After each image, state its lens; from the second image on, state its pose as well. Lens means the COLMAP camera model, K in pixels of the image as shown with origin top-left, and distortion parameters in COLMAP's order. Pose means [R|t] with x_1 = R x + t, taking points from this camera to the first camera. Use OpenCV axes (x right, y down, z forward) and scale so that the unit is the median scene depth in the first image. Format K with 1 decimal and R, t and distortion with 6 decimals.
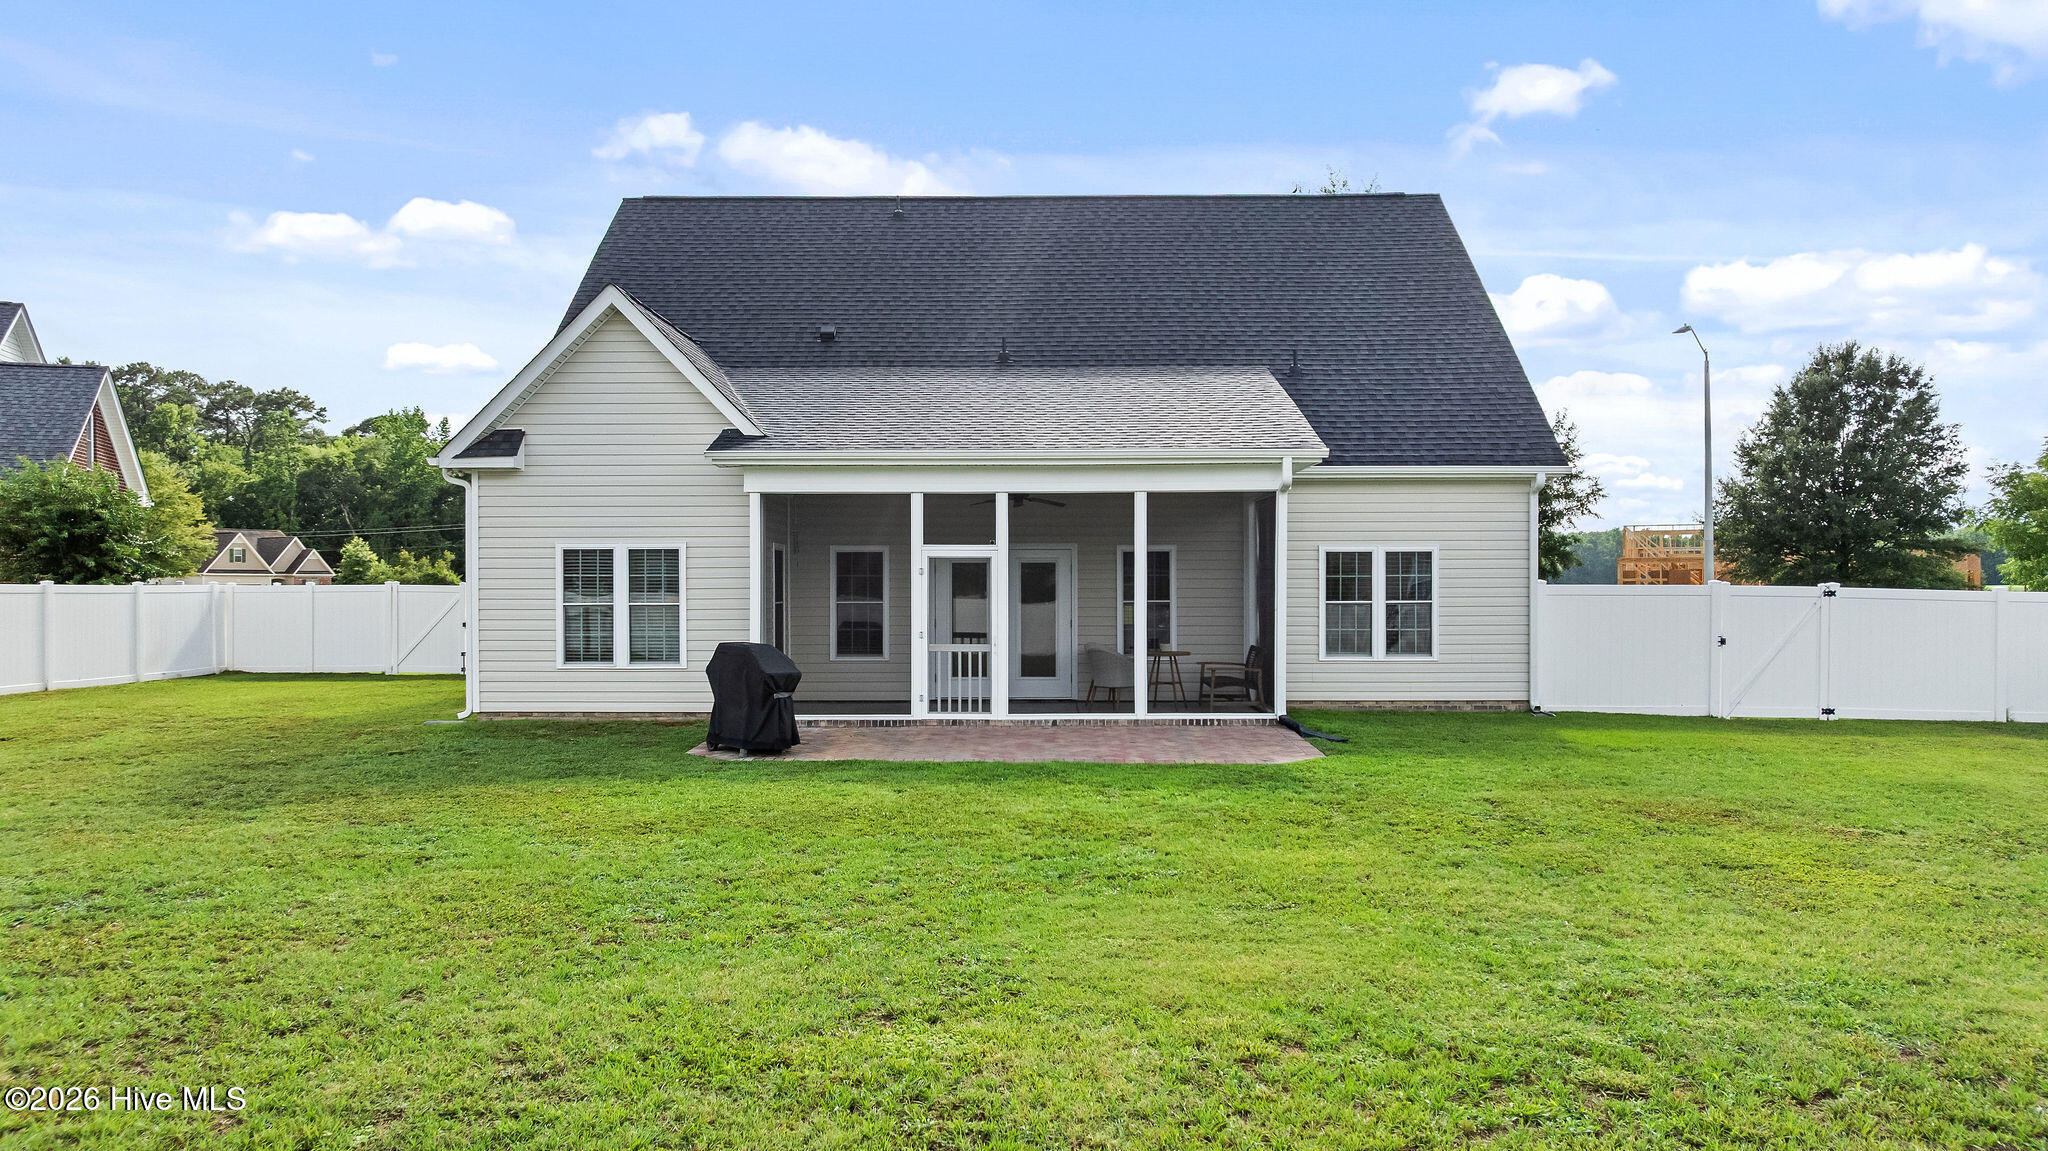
lens RADIAL K [[1456.2, 0, 1024.0], [0, 1456.2, 575.5], [0, 0, 1]] dist [-0.017225, 0.002807]
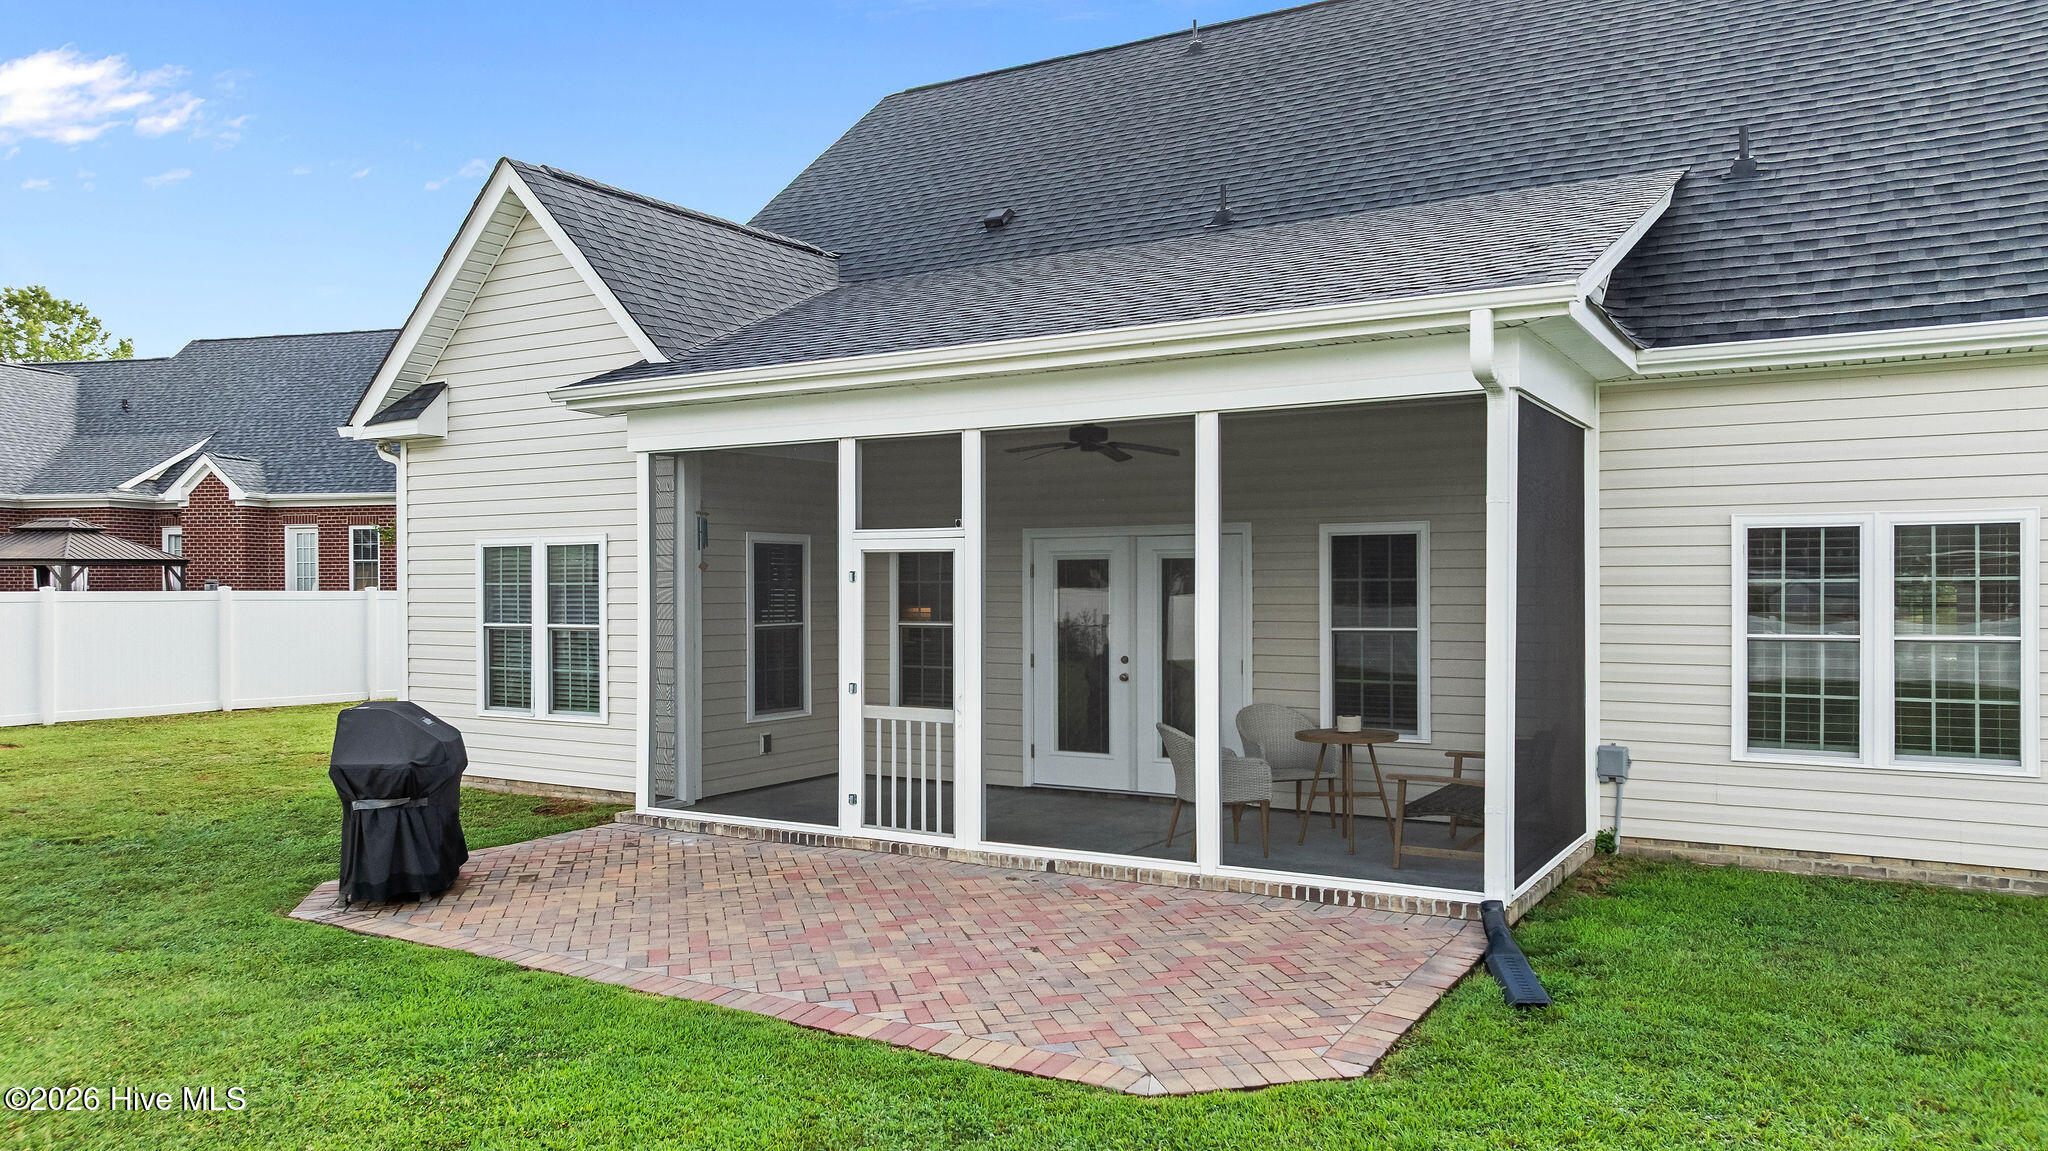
lens RADIAL K [[1456.2, 0, 1024.0], [0, 1456.2, 575.5], [0, 0, 1]] dist [-0.017225, 0.002807]
pose [[0.863607, -0.004469, -0.504146, 0.273792], [0.005499, 0.999985, 0.000555, -0.003145], [0.504136, -0.003252, 0.863618, 0.541685]]
